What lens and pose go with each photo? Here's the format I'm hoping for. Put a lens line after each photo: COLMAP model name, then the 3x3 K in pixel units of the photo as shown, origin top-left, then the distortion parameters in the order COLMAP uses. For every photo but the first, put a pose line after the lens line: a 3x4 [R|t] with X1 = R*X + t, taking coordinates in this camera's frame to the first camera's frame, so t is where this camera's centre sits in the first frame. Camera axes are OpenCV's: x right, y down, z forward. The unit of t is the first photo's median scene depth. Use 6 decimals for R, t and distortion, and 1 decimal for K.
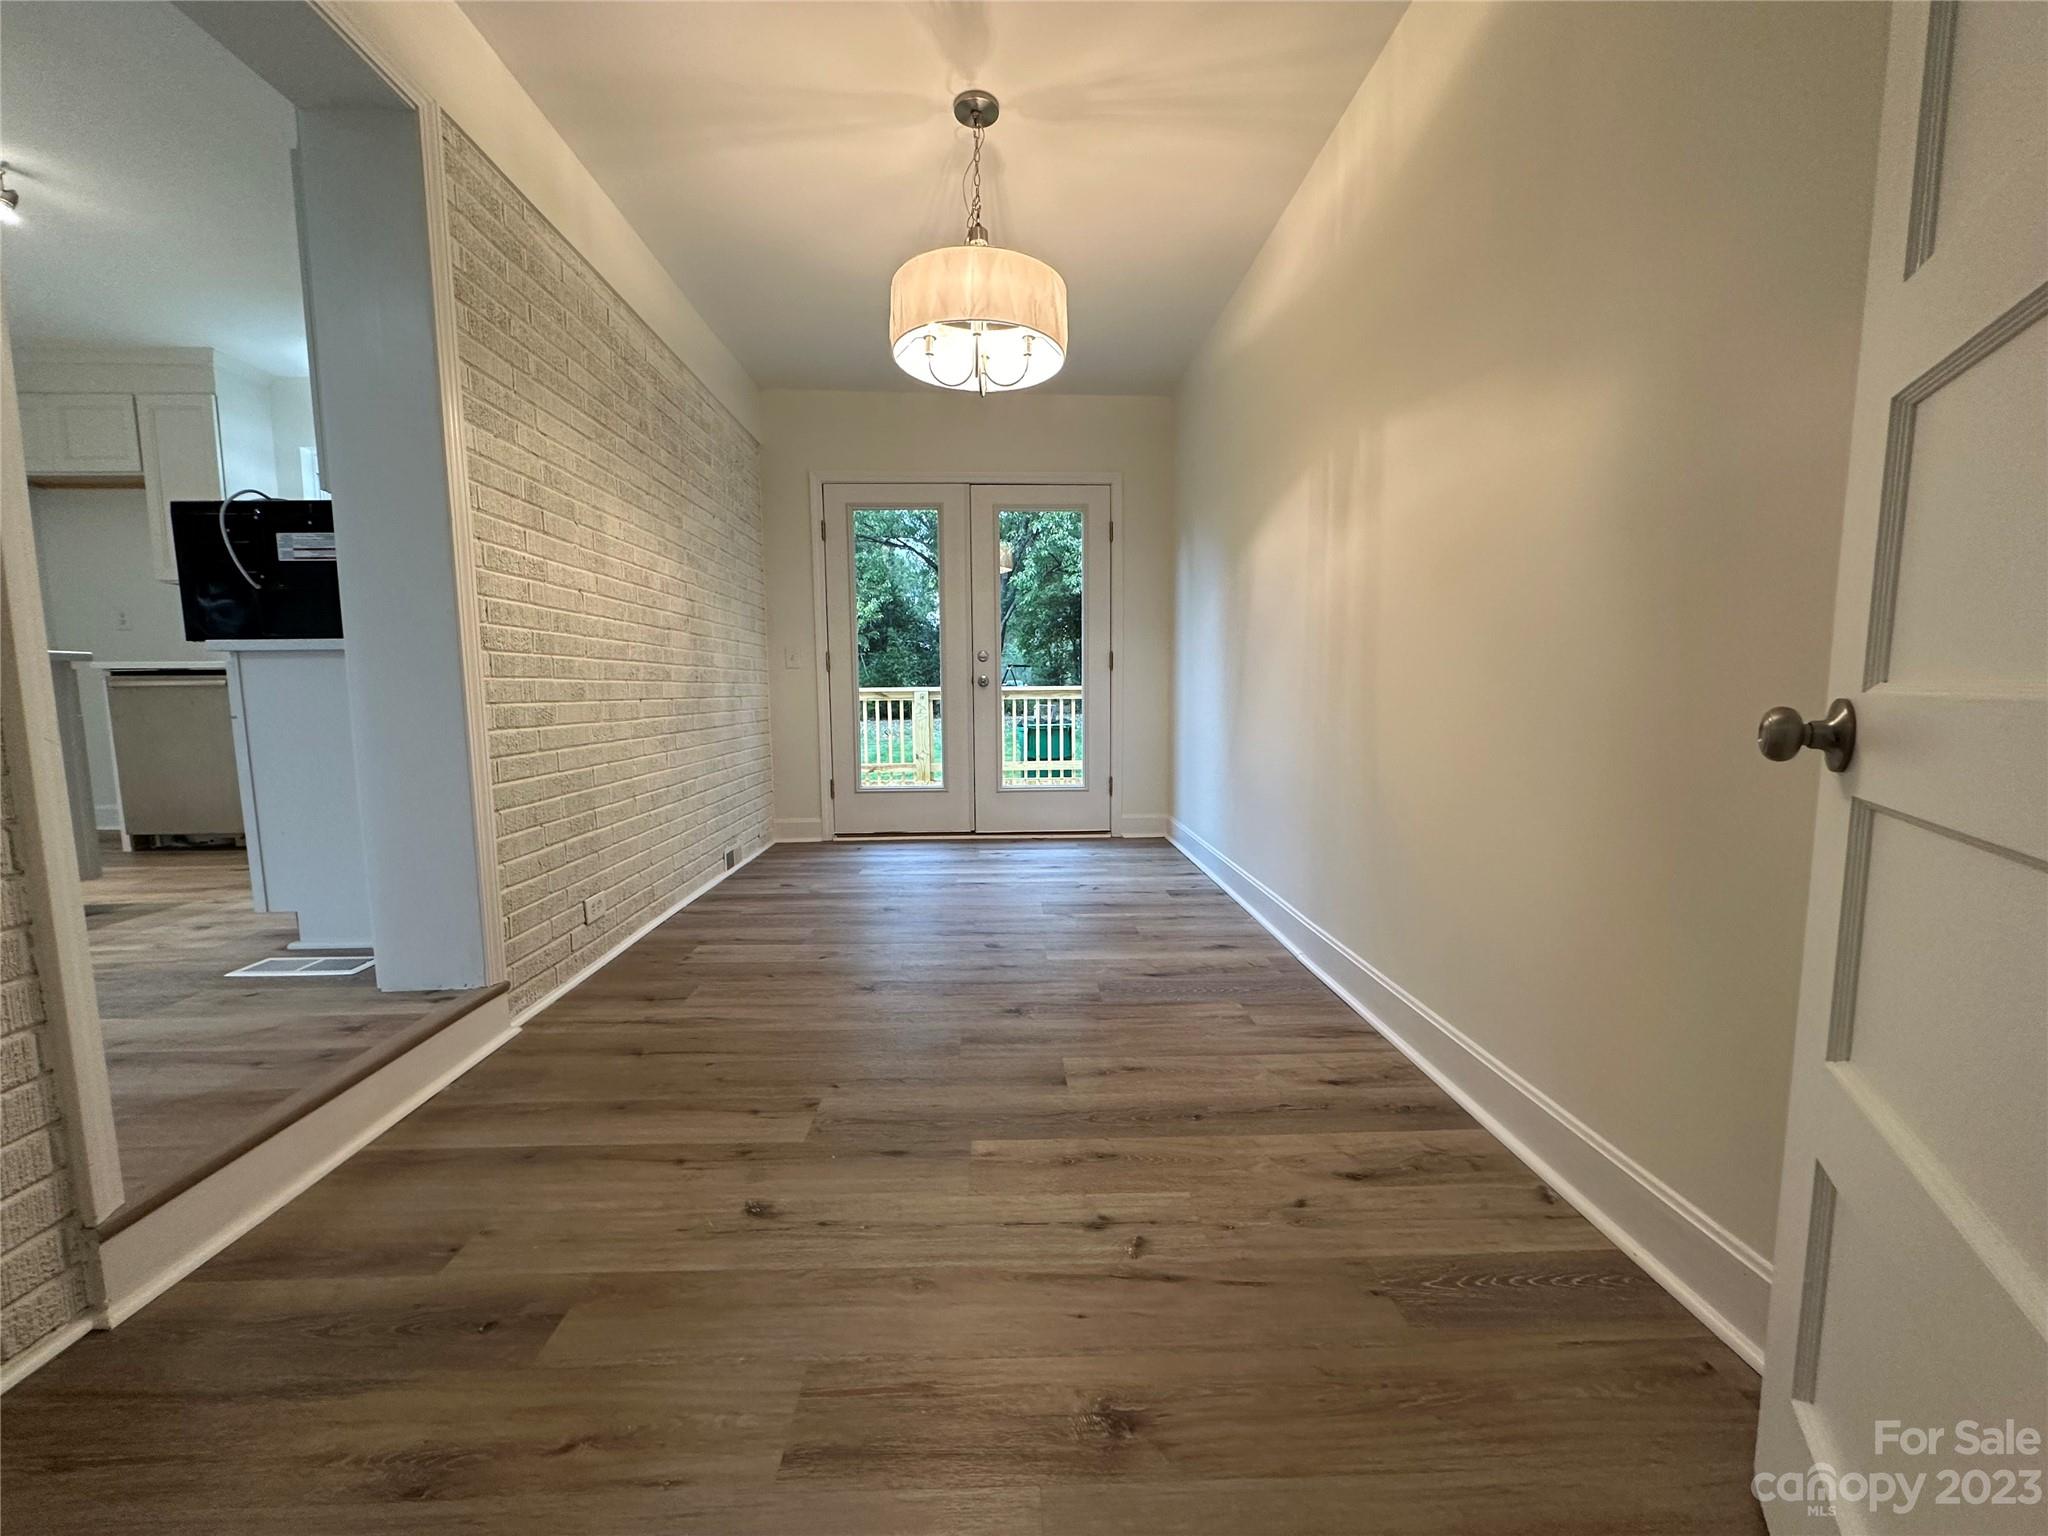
lens RADIAL K [[818.2, 0, 1024.2], [0, 818.2, 770.1], [0, 0, 1]] dist [-0.002894, 0.000064]
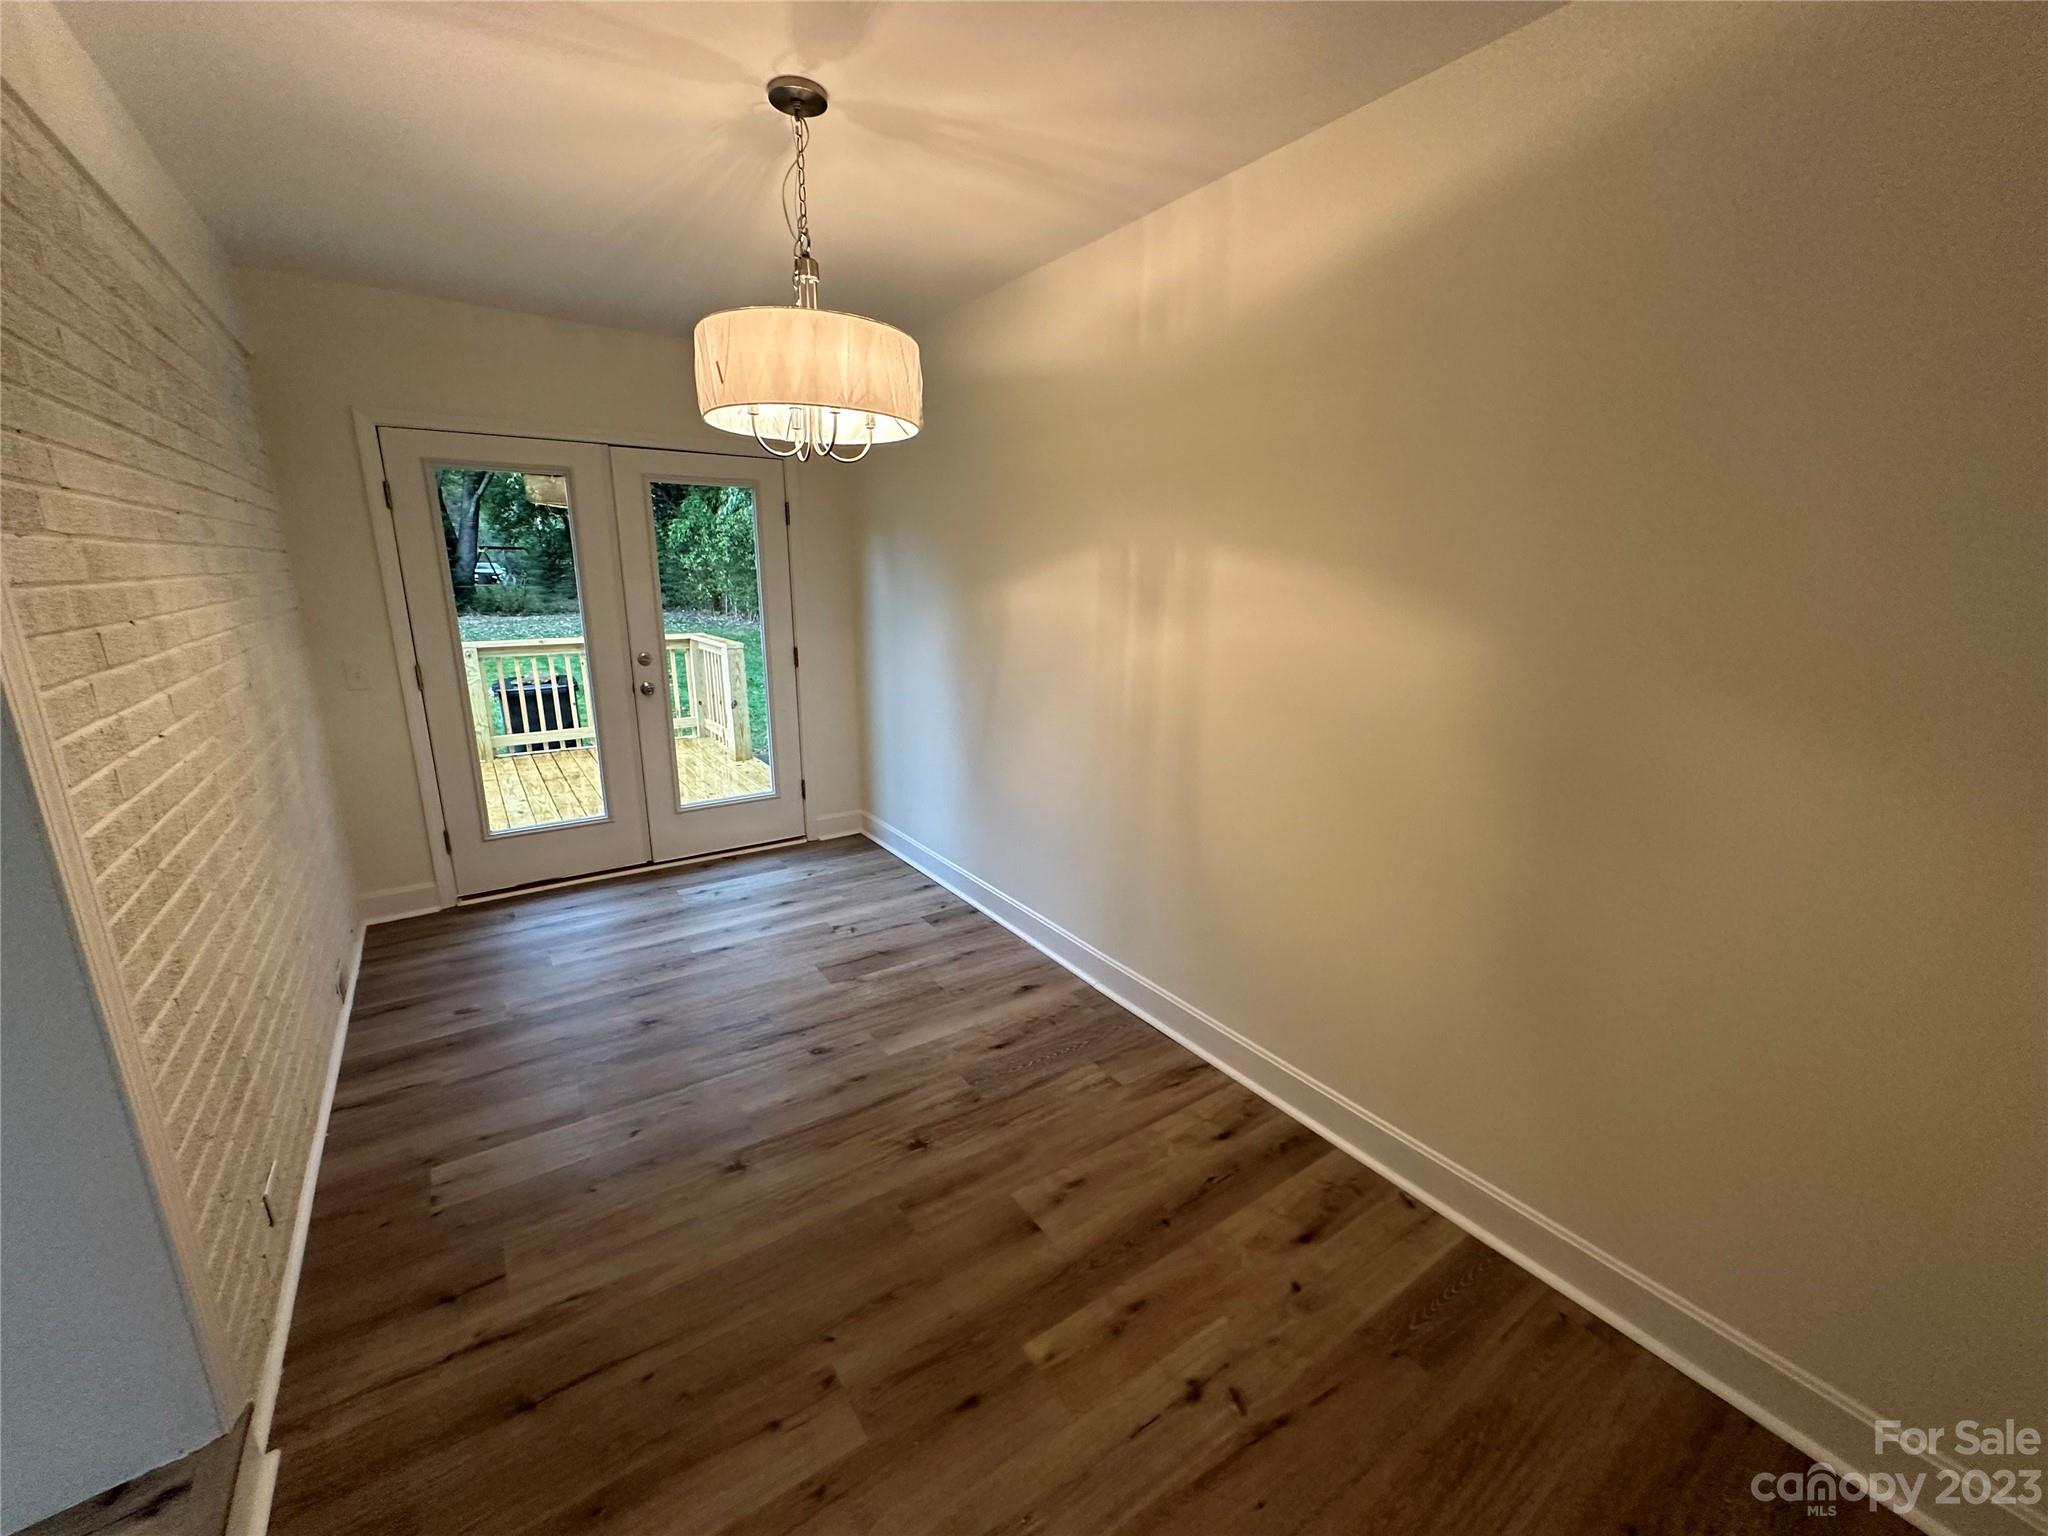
lens RADIAL K [[818.2, 0, 1028.1], [0, 818.2, 771.2], [0, 0, 1]] dist [-0.002894, 0.000064]
pose [[0.840601, -0.115780, 0.529136, -0.361531], [0.038390, 0.987166, 0.155014, -0.288374], [-0.540292, -0.109992, 0.834258, 0.163124]]
